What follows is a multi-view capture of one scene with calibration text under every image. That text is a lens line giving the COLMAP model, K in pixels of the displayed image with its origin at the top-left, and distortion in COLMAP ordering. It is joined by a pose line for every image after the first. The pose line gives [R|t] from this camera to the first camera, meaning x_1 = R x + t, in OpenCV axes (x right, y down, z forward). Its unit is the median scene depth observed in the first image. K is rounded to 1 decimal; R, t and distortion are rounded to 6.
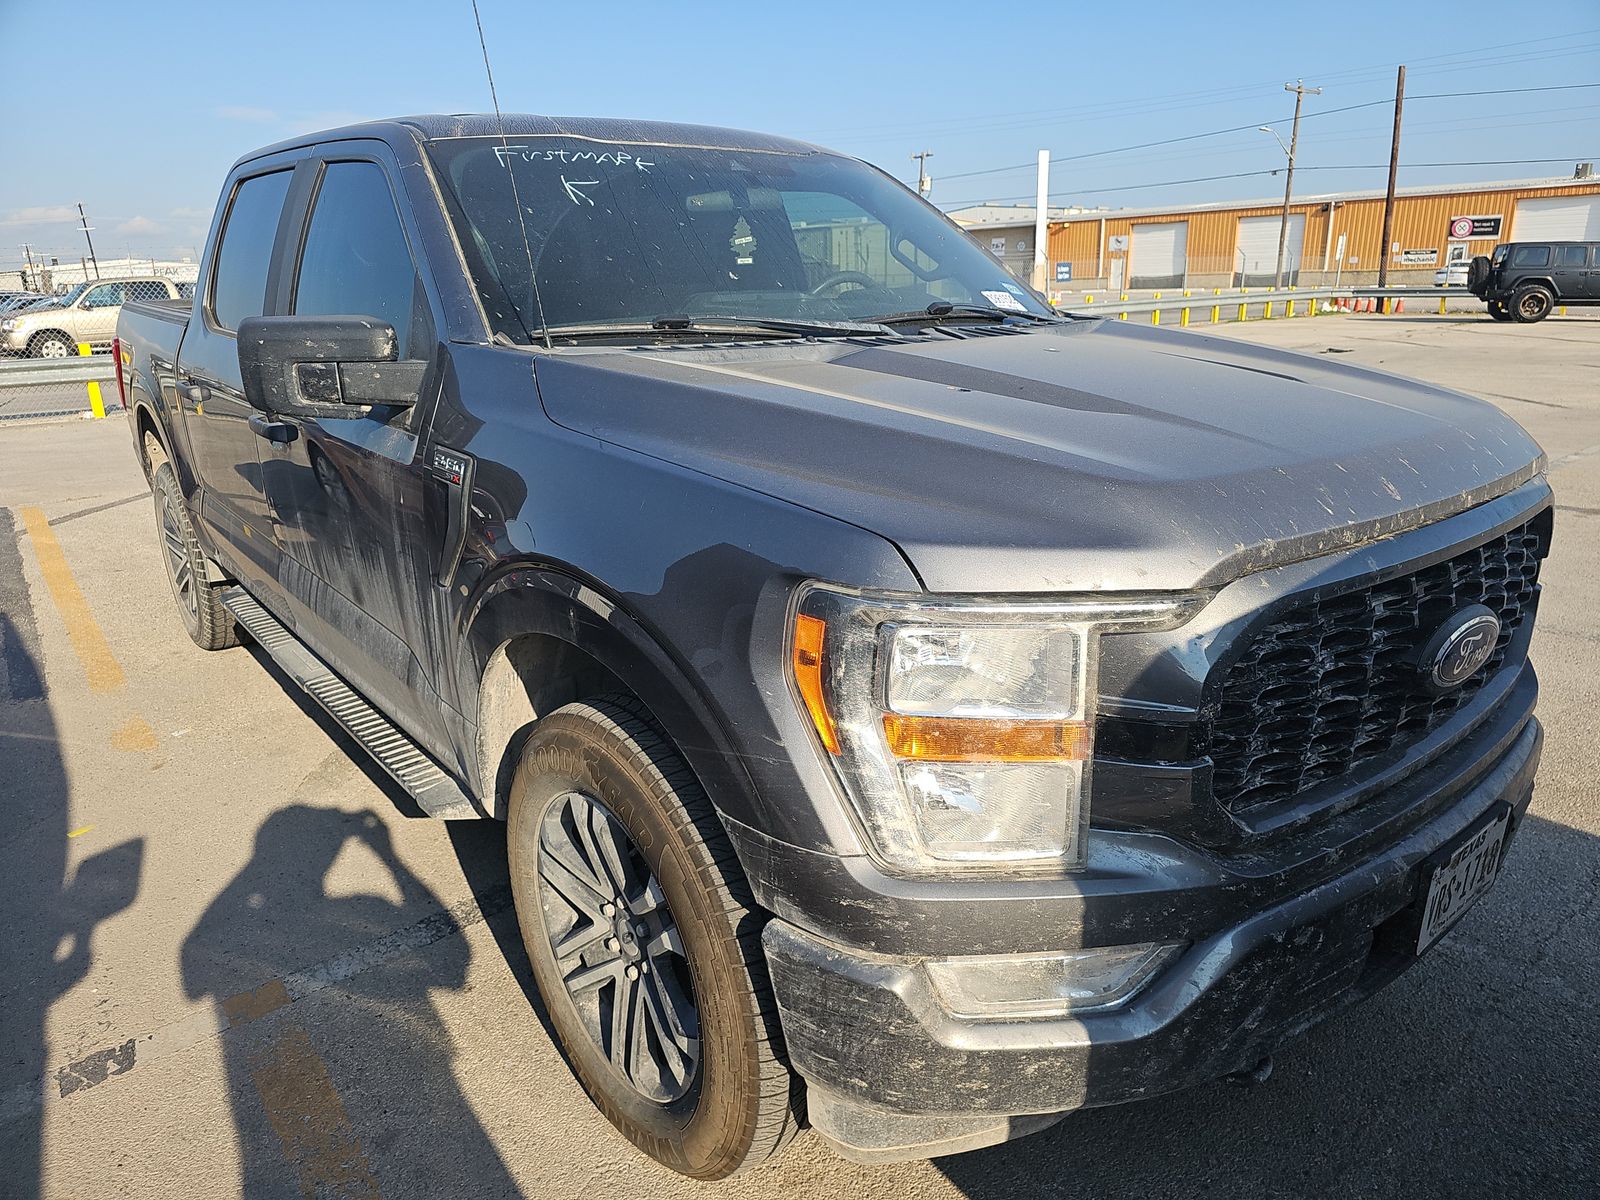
lens RADIAL K [[1071.9, 0, 800.0], [0, 1071.9, 600.0], [0, 0, 1]] dist [0.025631, -0.025259]
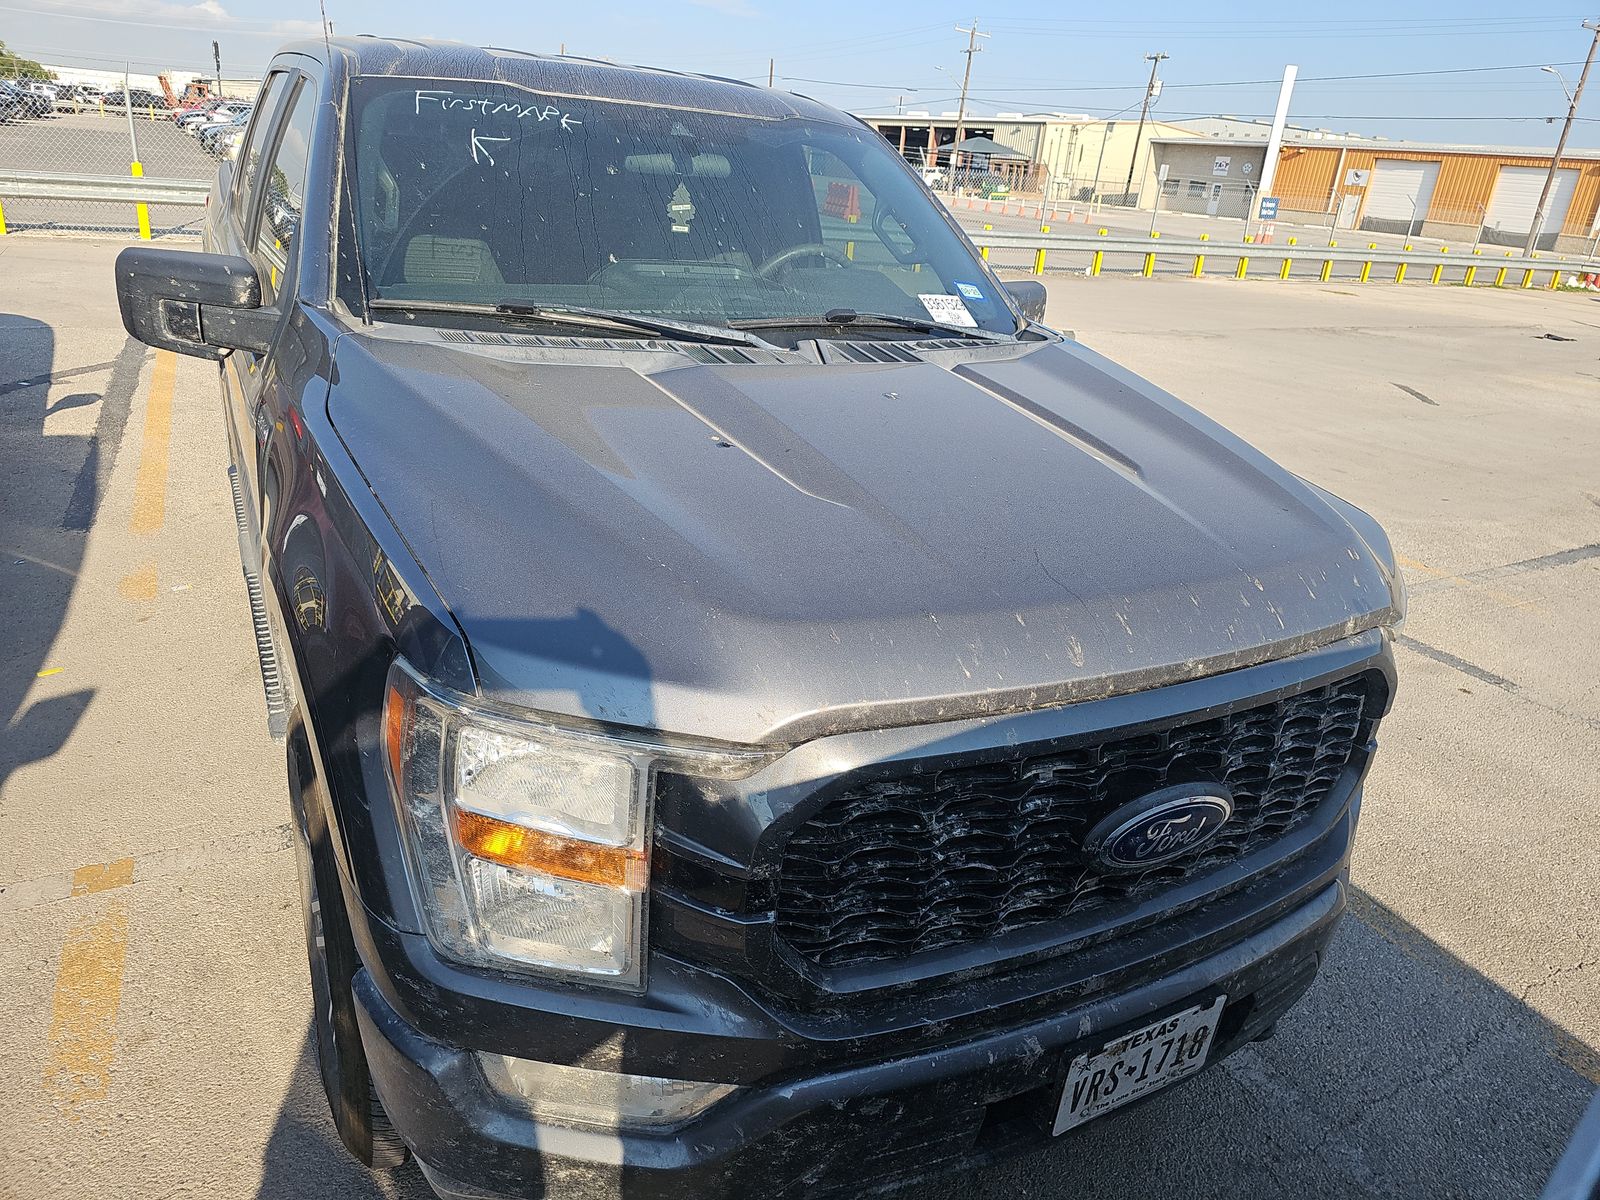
lens RADIAL K [[1068.5, 0, 801.4], [0, 1068.5, 569.8], [0, 0, 1]] dist [0.039033, -0.043370]
pose [[0.975758, 0.168294, -0.139904, 0.271712], [-0.157142, 0.983706, 0.087338, -0.131347], [0.152323, -0.063236, 0.986306, 0.055223]]
